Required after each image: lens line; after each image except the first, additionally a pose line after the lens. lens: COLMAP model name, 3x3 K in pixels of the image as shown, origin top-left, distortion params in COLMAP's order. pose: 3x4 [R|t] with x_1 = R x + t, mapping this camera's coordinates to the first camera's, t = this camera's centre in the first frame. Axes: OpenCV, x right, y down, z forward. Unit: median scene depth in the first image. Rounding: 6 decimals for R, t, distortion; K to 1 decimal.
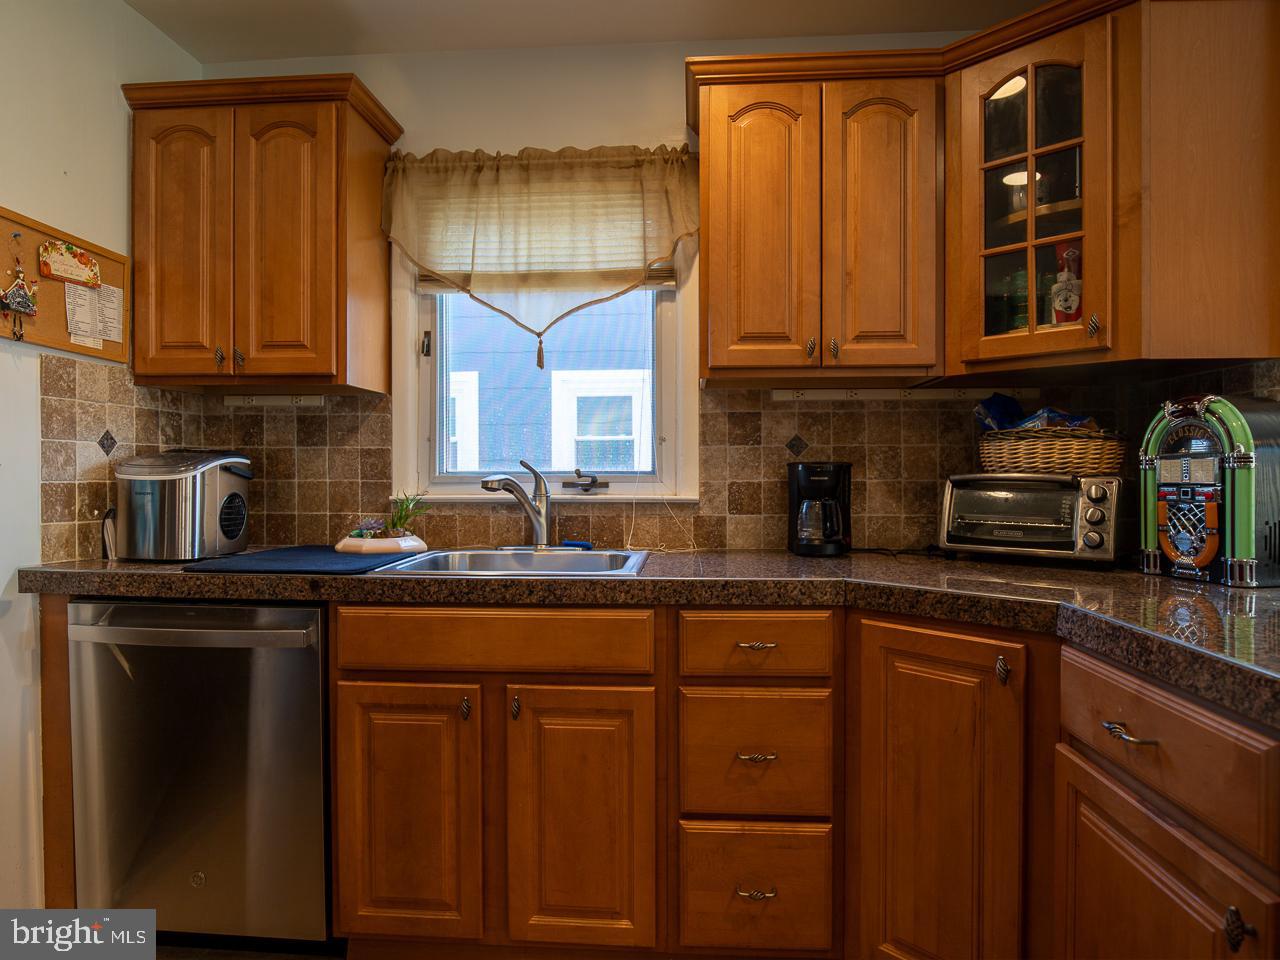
lens RADIAL K [[804.7, 0, 648.5], [0, 804.7, 457.1], [0, 0, 1]] dist [-0.001698, 0.002957]
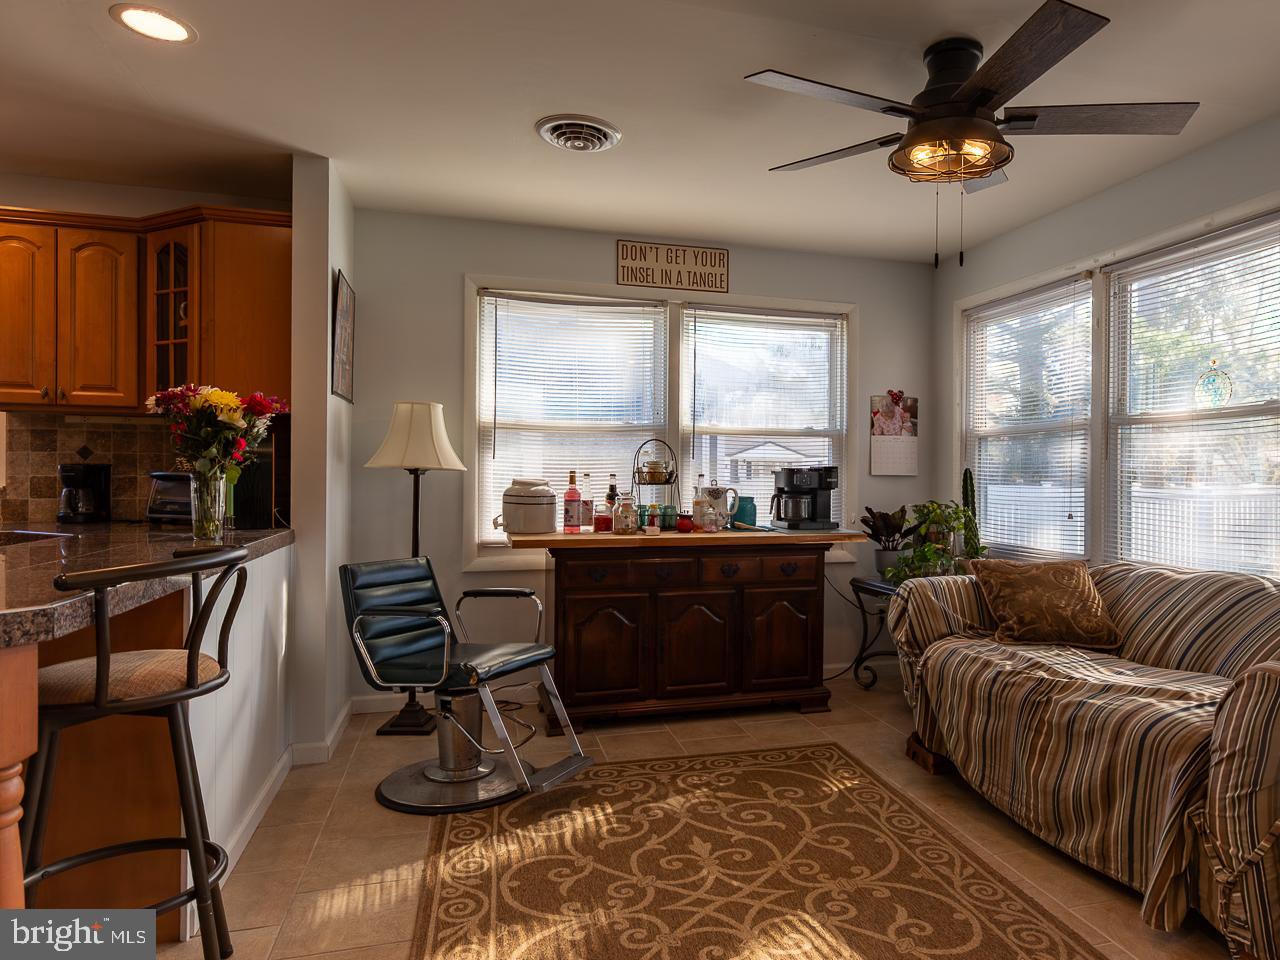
lens RADIAL K [[804.7, 0, 758.4], [0, 804.7, 466.3], [0, 0, 1]] dist [-0.001698, 0.002957]
pose [[0.923577, 0.013026, 0.383192, 0.781870], [-0.016656, 0.999842, 0.006155, -0.019066], [-0.383052, -0.012067, 0.923648, -0.894041]]
